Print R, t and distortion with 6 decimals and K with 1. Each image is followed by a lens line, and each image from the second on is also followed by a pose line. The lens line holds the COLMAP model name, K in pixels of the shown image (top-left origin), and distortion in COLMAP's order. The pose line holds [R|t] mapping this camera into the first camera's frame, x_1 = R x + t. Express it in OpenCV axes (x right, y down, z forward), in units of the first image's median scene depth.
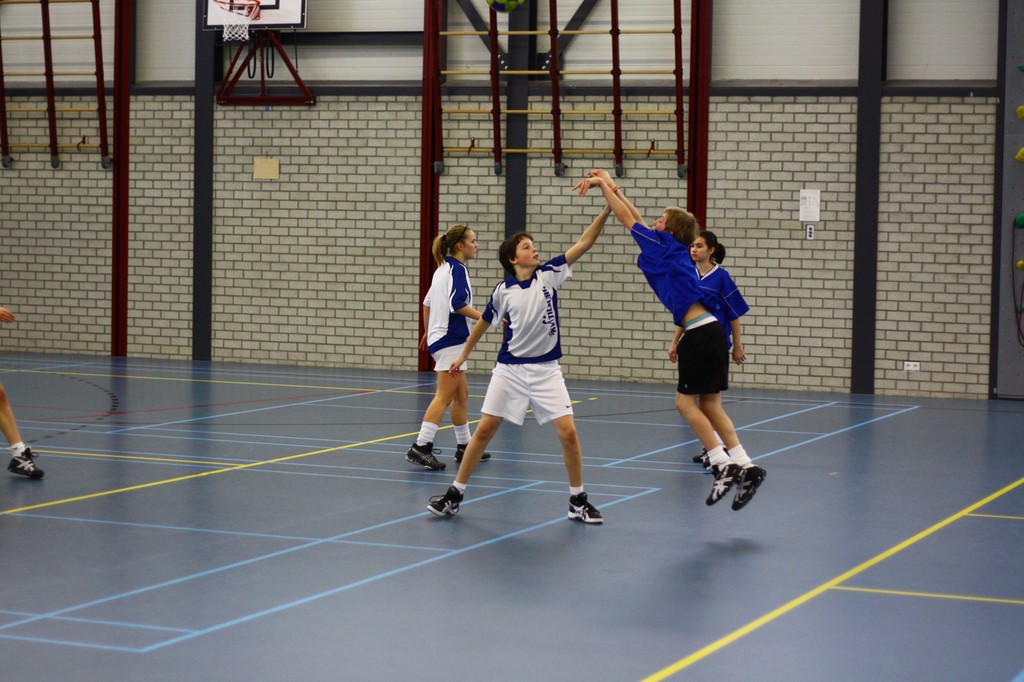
lens RADIAL K [[2396.2, 0, 512.0], [0, 2396.2, 341.0], [0, 0, 1]] dist [-0.090225, 0.009526]
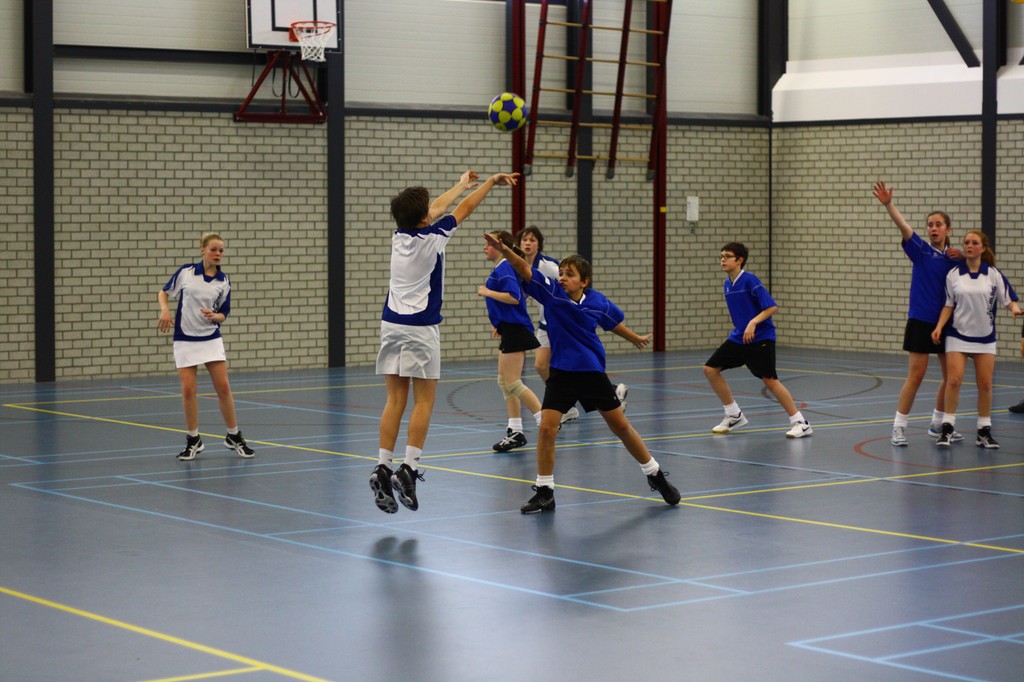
lens RADIAL K [[2396.2, 0, 512.0], [0, 2396.2, 341.0], [0, 0, 1]] dist [-0.090225, 0.009526]
pose [[0.488096, -0.067645, 0.870164, -0.985144], [0.061231, 0.997189, 0.043174, -0.043245], [-0.870639, 0.032208, 0.490866, 0.408577]]
